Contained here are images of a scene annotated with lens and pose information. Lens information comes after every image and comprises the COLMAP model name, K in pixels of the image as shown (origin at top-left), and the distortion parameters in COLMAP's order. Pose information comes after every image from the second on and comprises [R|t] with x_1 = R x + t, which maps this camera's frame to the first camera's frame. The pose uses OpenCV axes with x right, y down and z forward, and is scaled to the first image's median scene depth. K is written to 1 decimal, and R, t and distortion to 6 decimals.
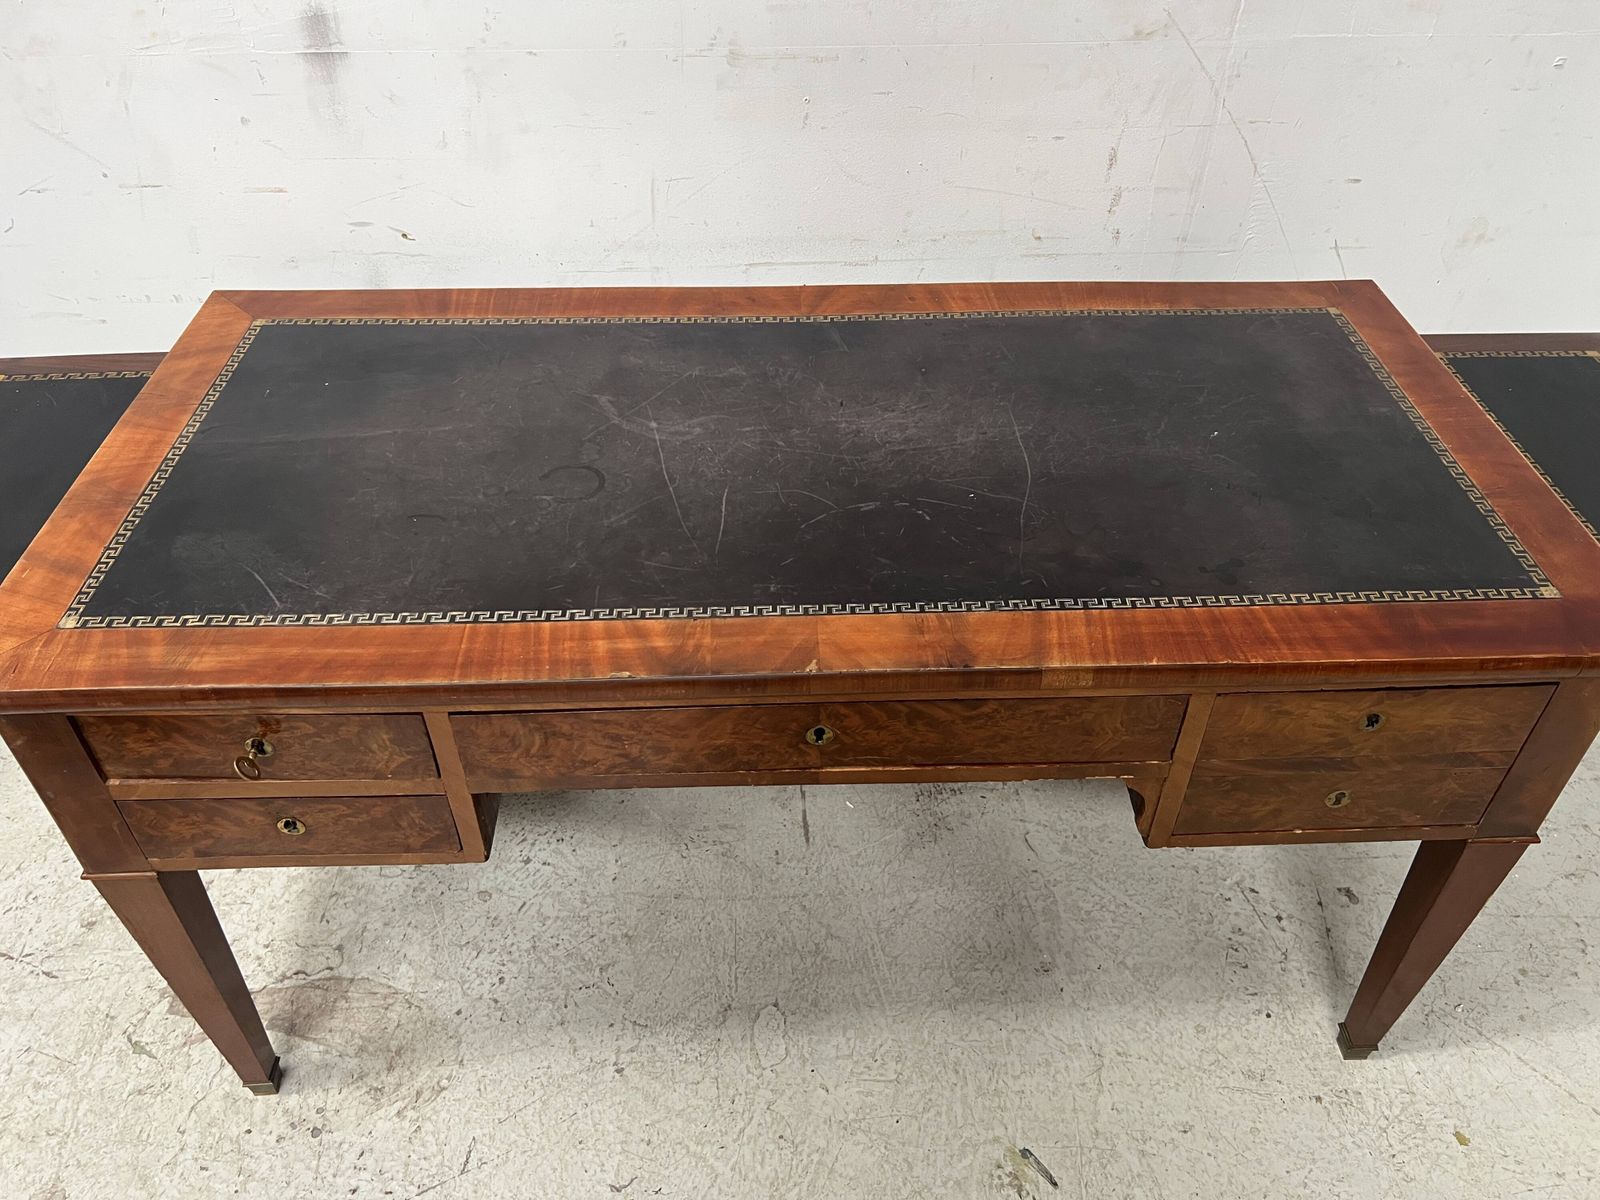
lens RADIAL K [[1209.5, 0, 795.3], [0, 1209.5, 607.3], [0, 0, 1]] dist [0.028910, -0.019030]
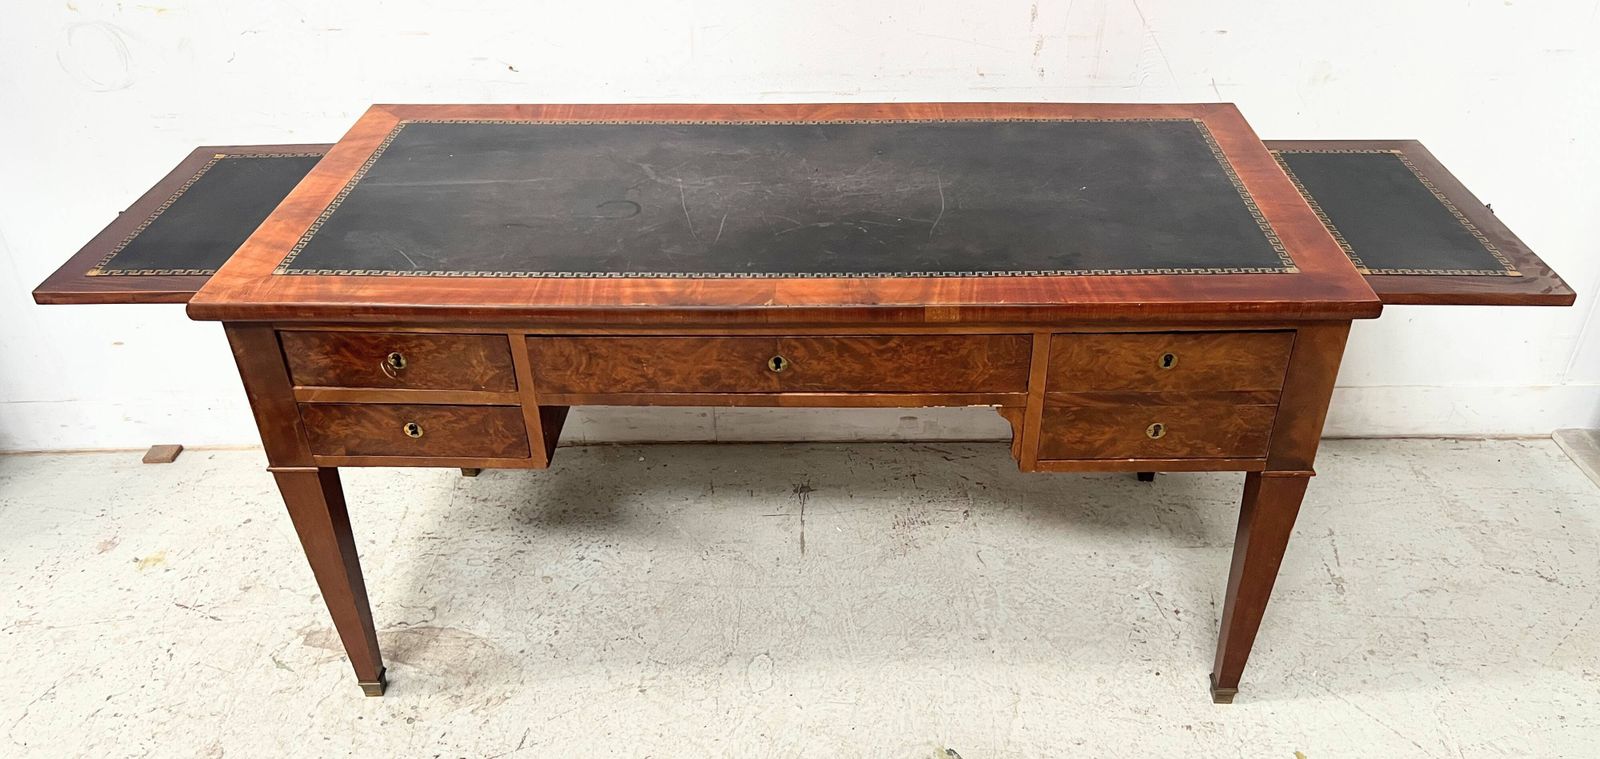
lens RADIAL K [[1202.5, 0, 805.9], [0, 1202.5, 449.6], [0, 0, 1]] dist [0.080125, -0.134524]
pose [[0.997989, 0.021623, -0.059582, 0.100989], [-0.027447, 0.994734, -0.098742, 0.249653], [0.057133, 0.100179, 0.993328, -0.296367]]
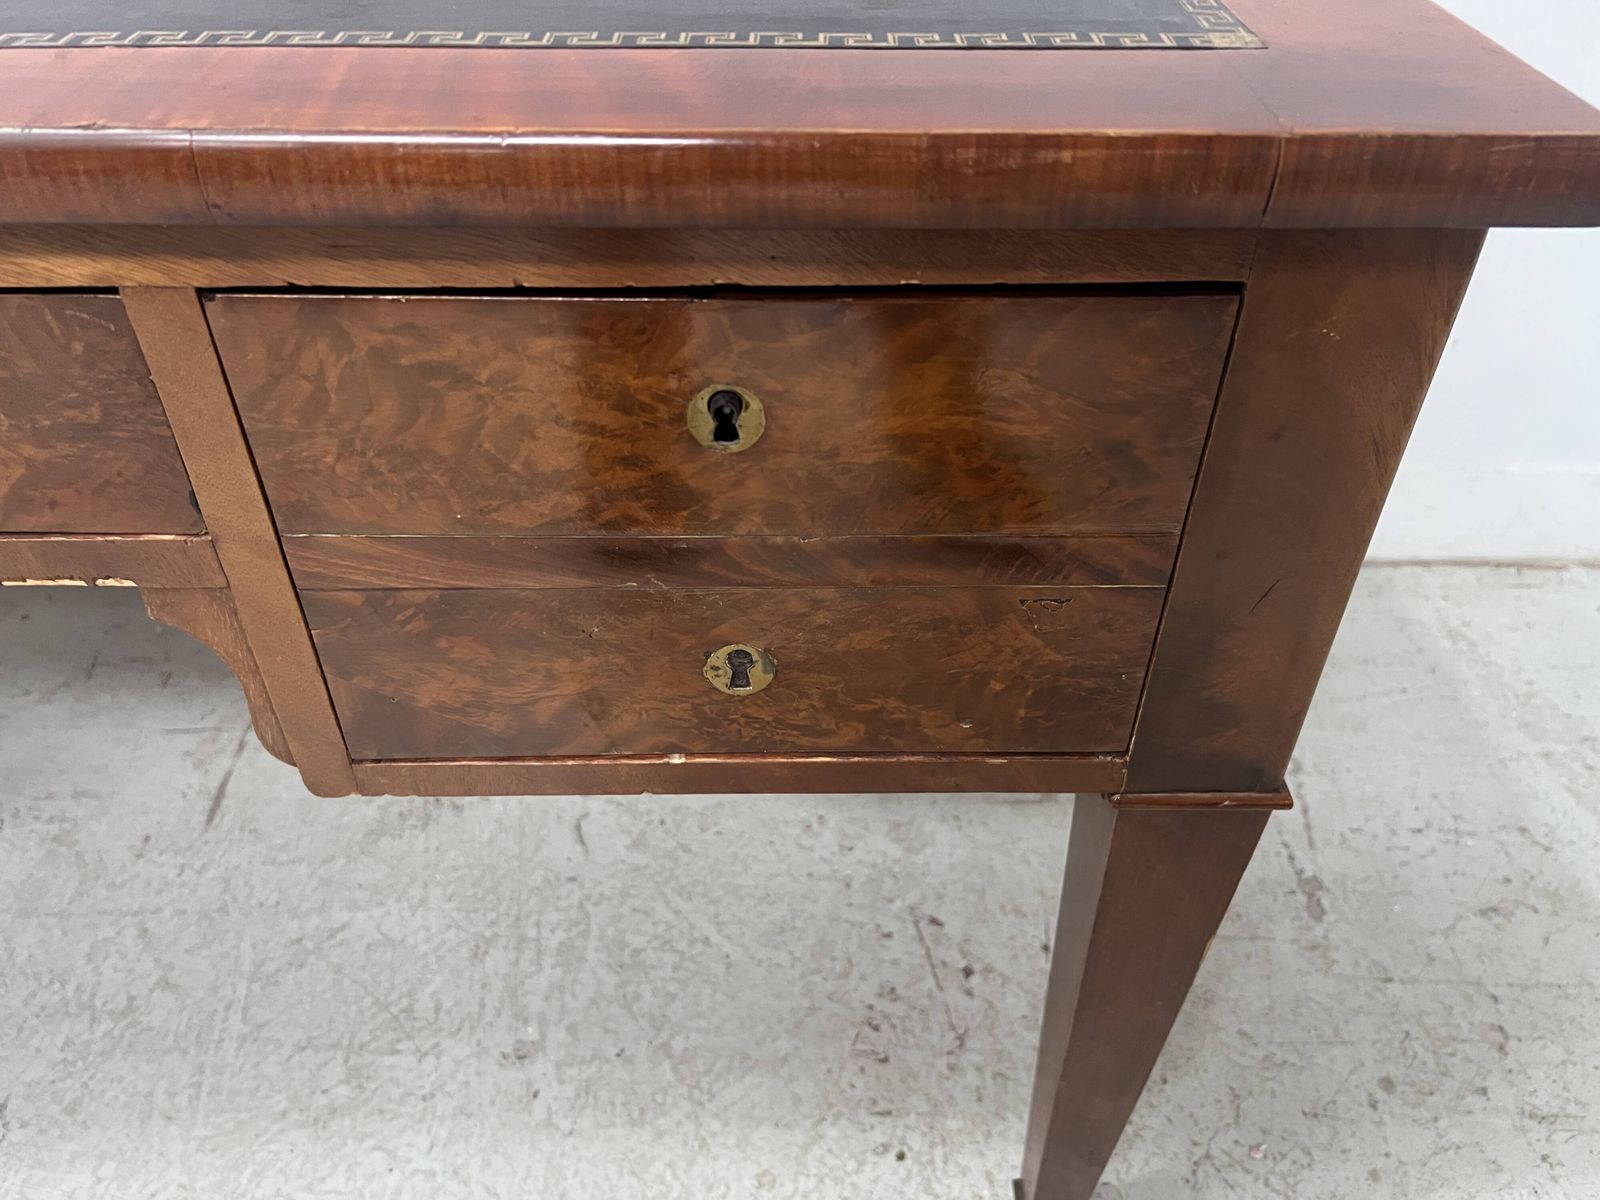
lens RADIAL K [[1218.8, 0, 797.8], [0, 1218.8, 590.2], [0, 0, 1]] dist [0.035731, -0.041336]
pose [[0.999567, 0.025015, -0.015473, 0.360928], [-0.025540, 0.999069, -0.034777, 0.111413], [0.014589, 0.035157, 0.999275, 0.471590]]
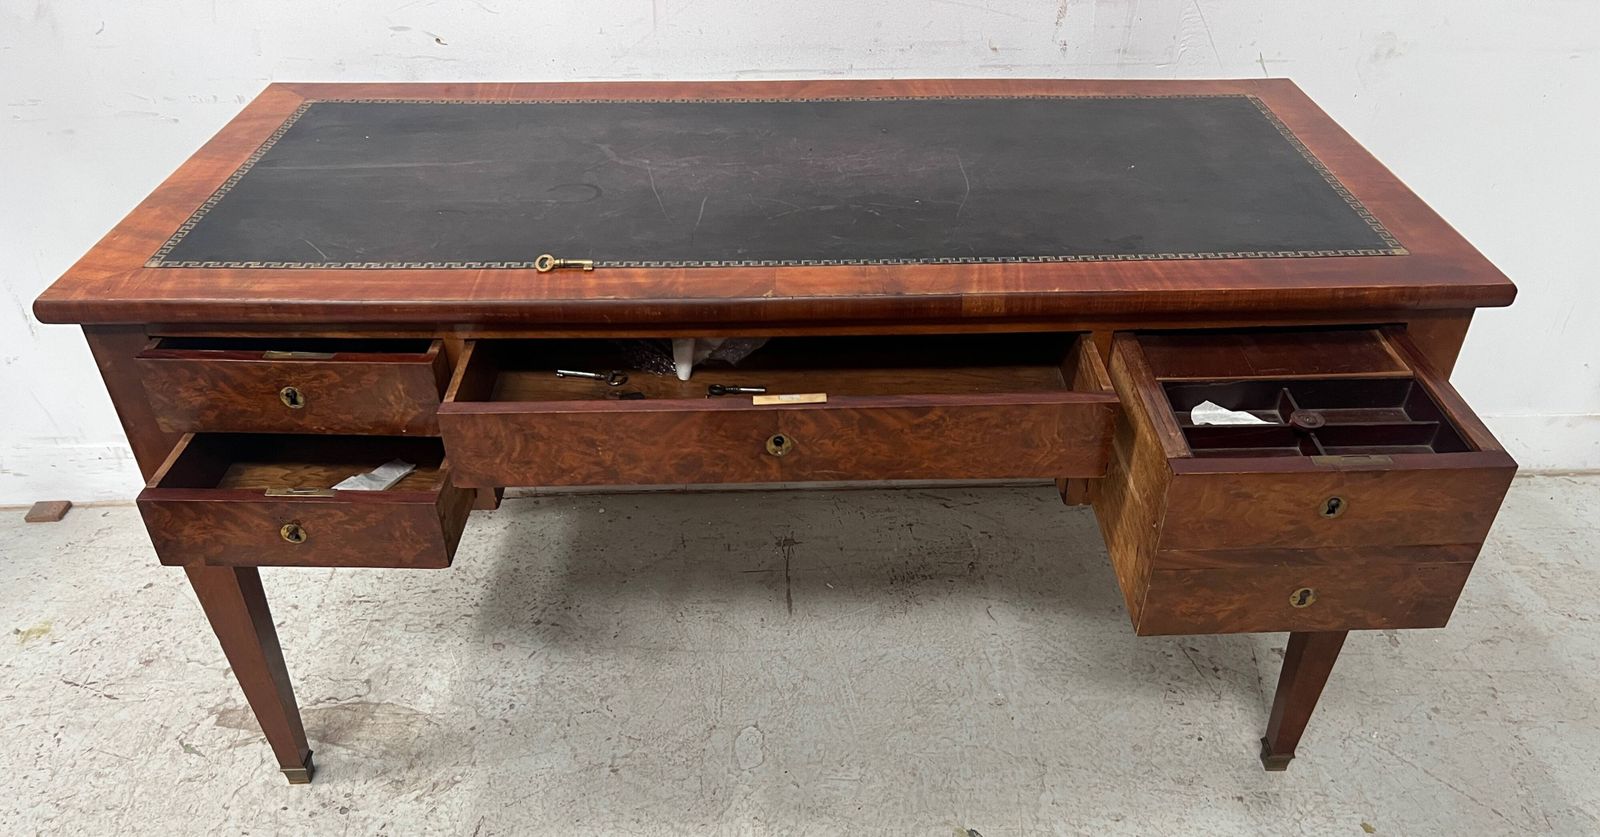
lens RADIAL K [[1205.5, 0, 796.3], [0, 1205.5, 592.0], [0, 0, 1]] dist [0.049091, -0.051052]
pose [[0.999714, 0.009181, -0.022093, 0.047401], [-0.010110, 0.999053, -0.042326, 0.263528], [0.021683, 0.042537, 0.998860, -0.119864]]
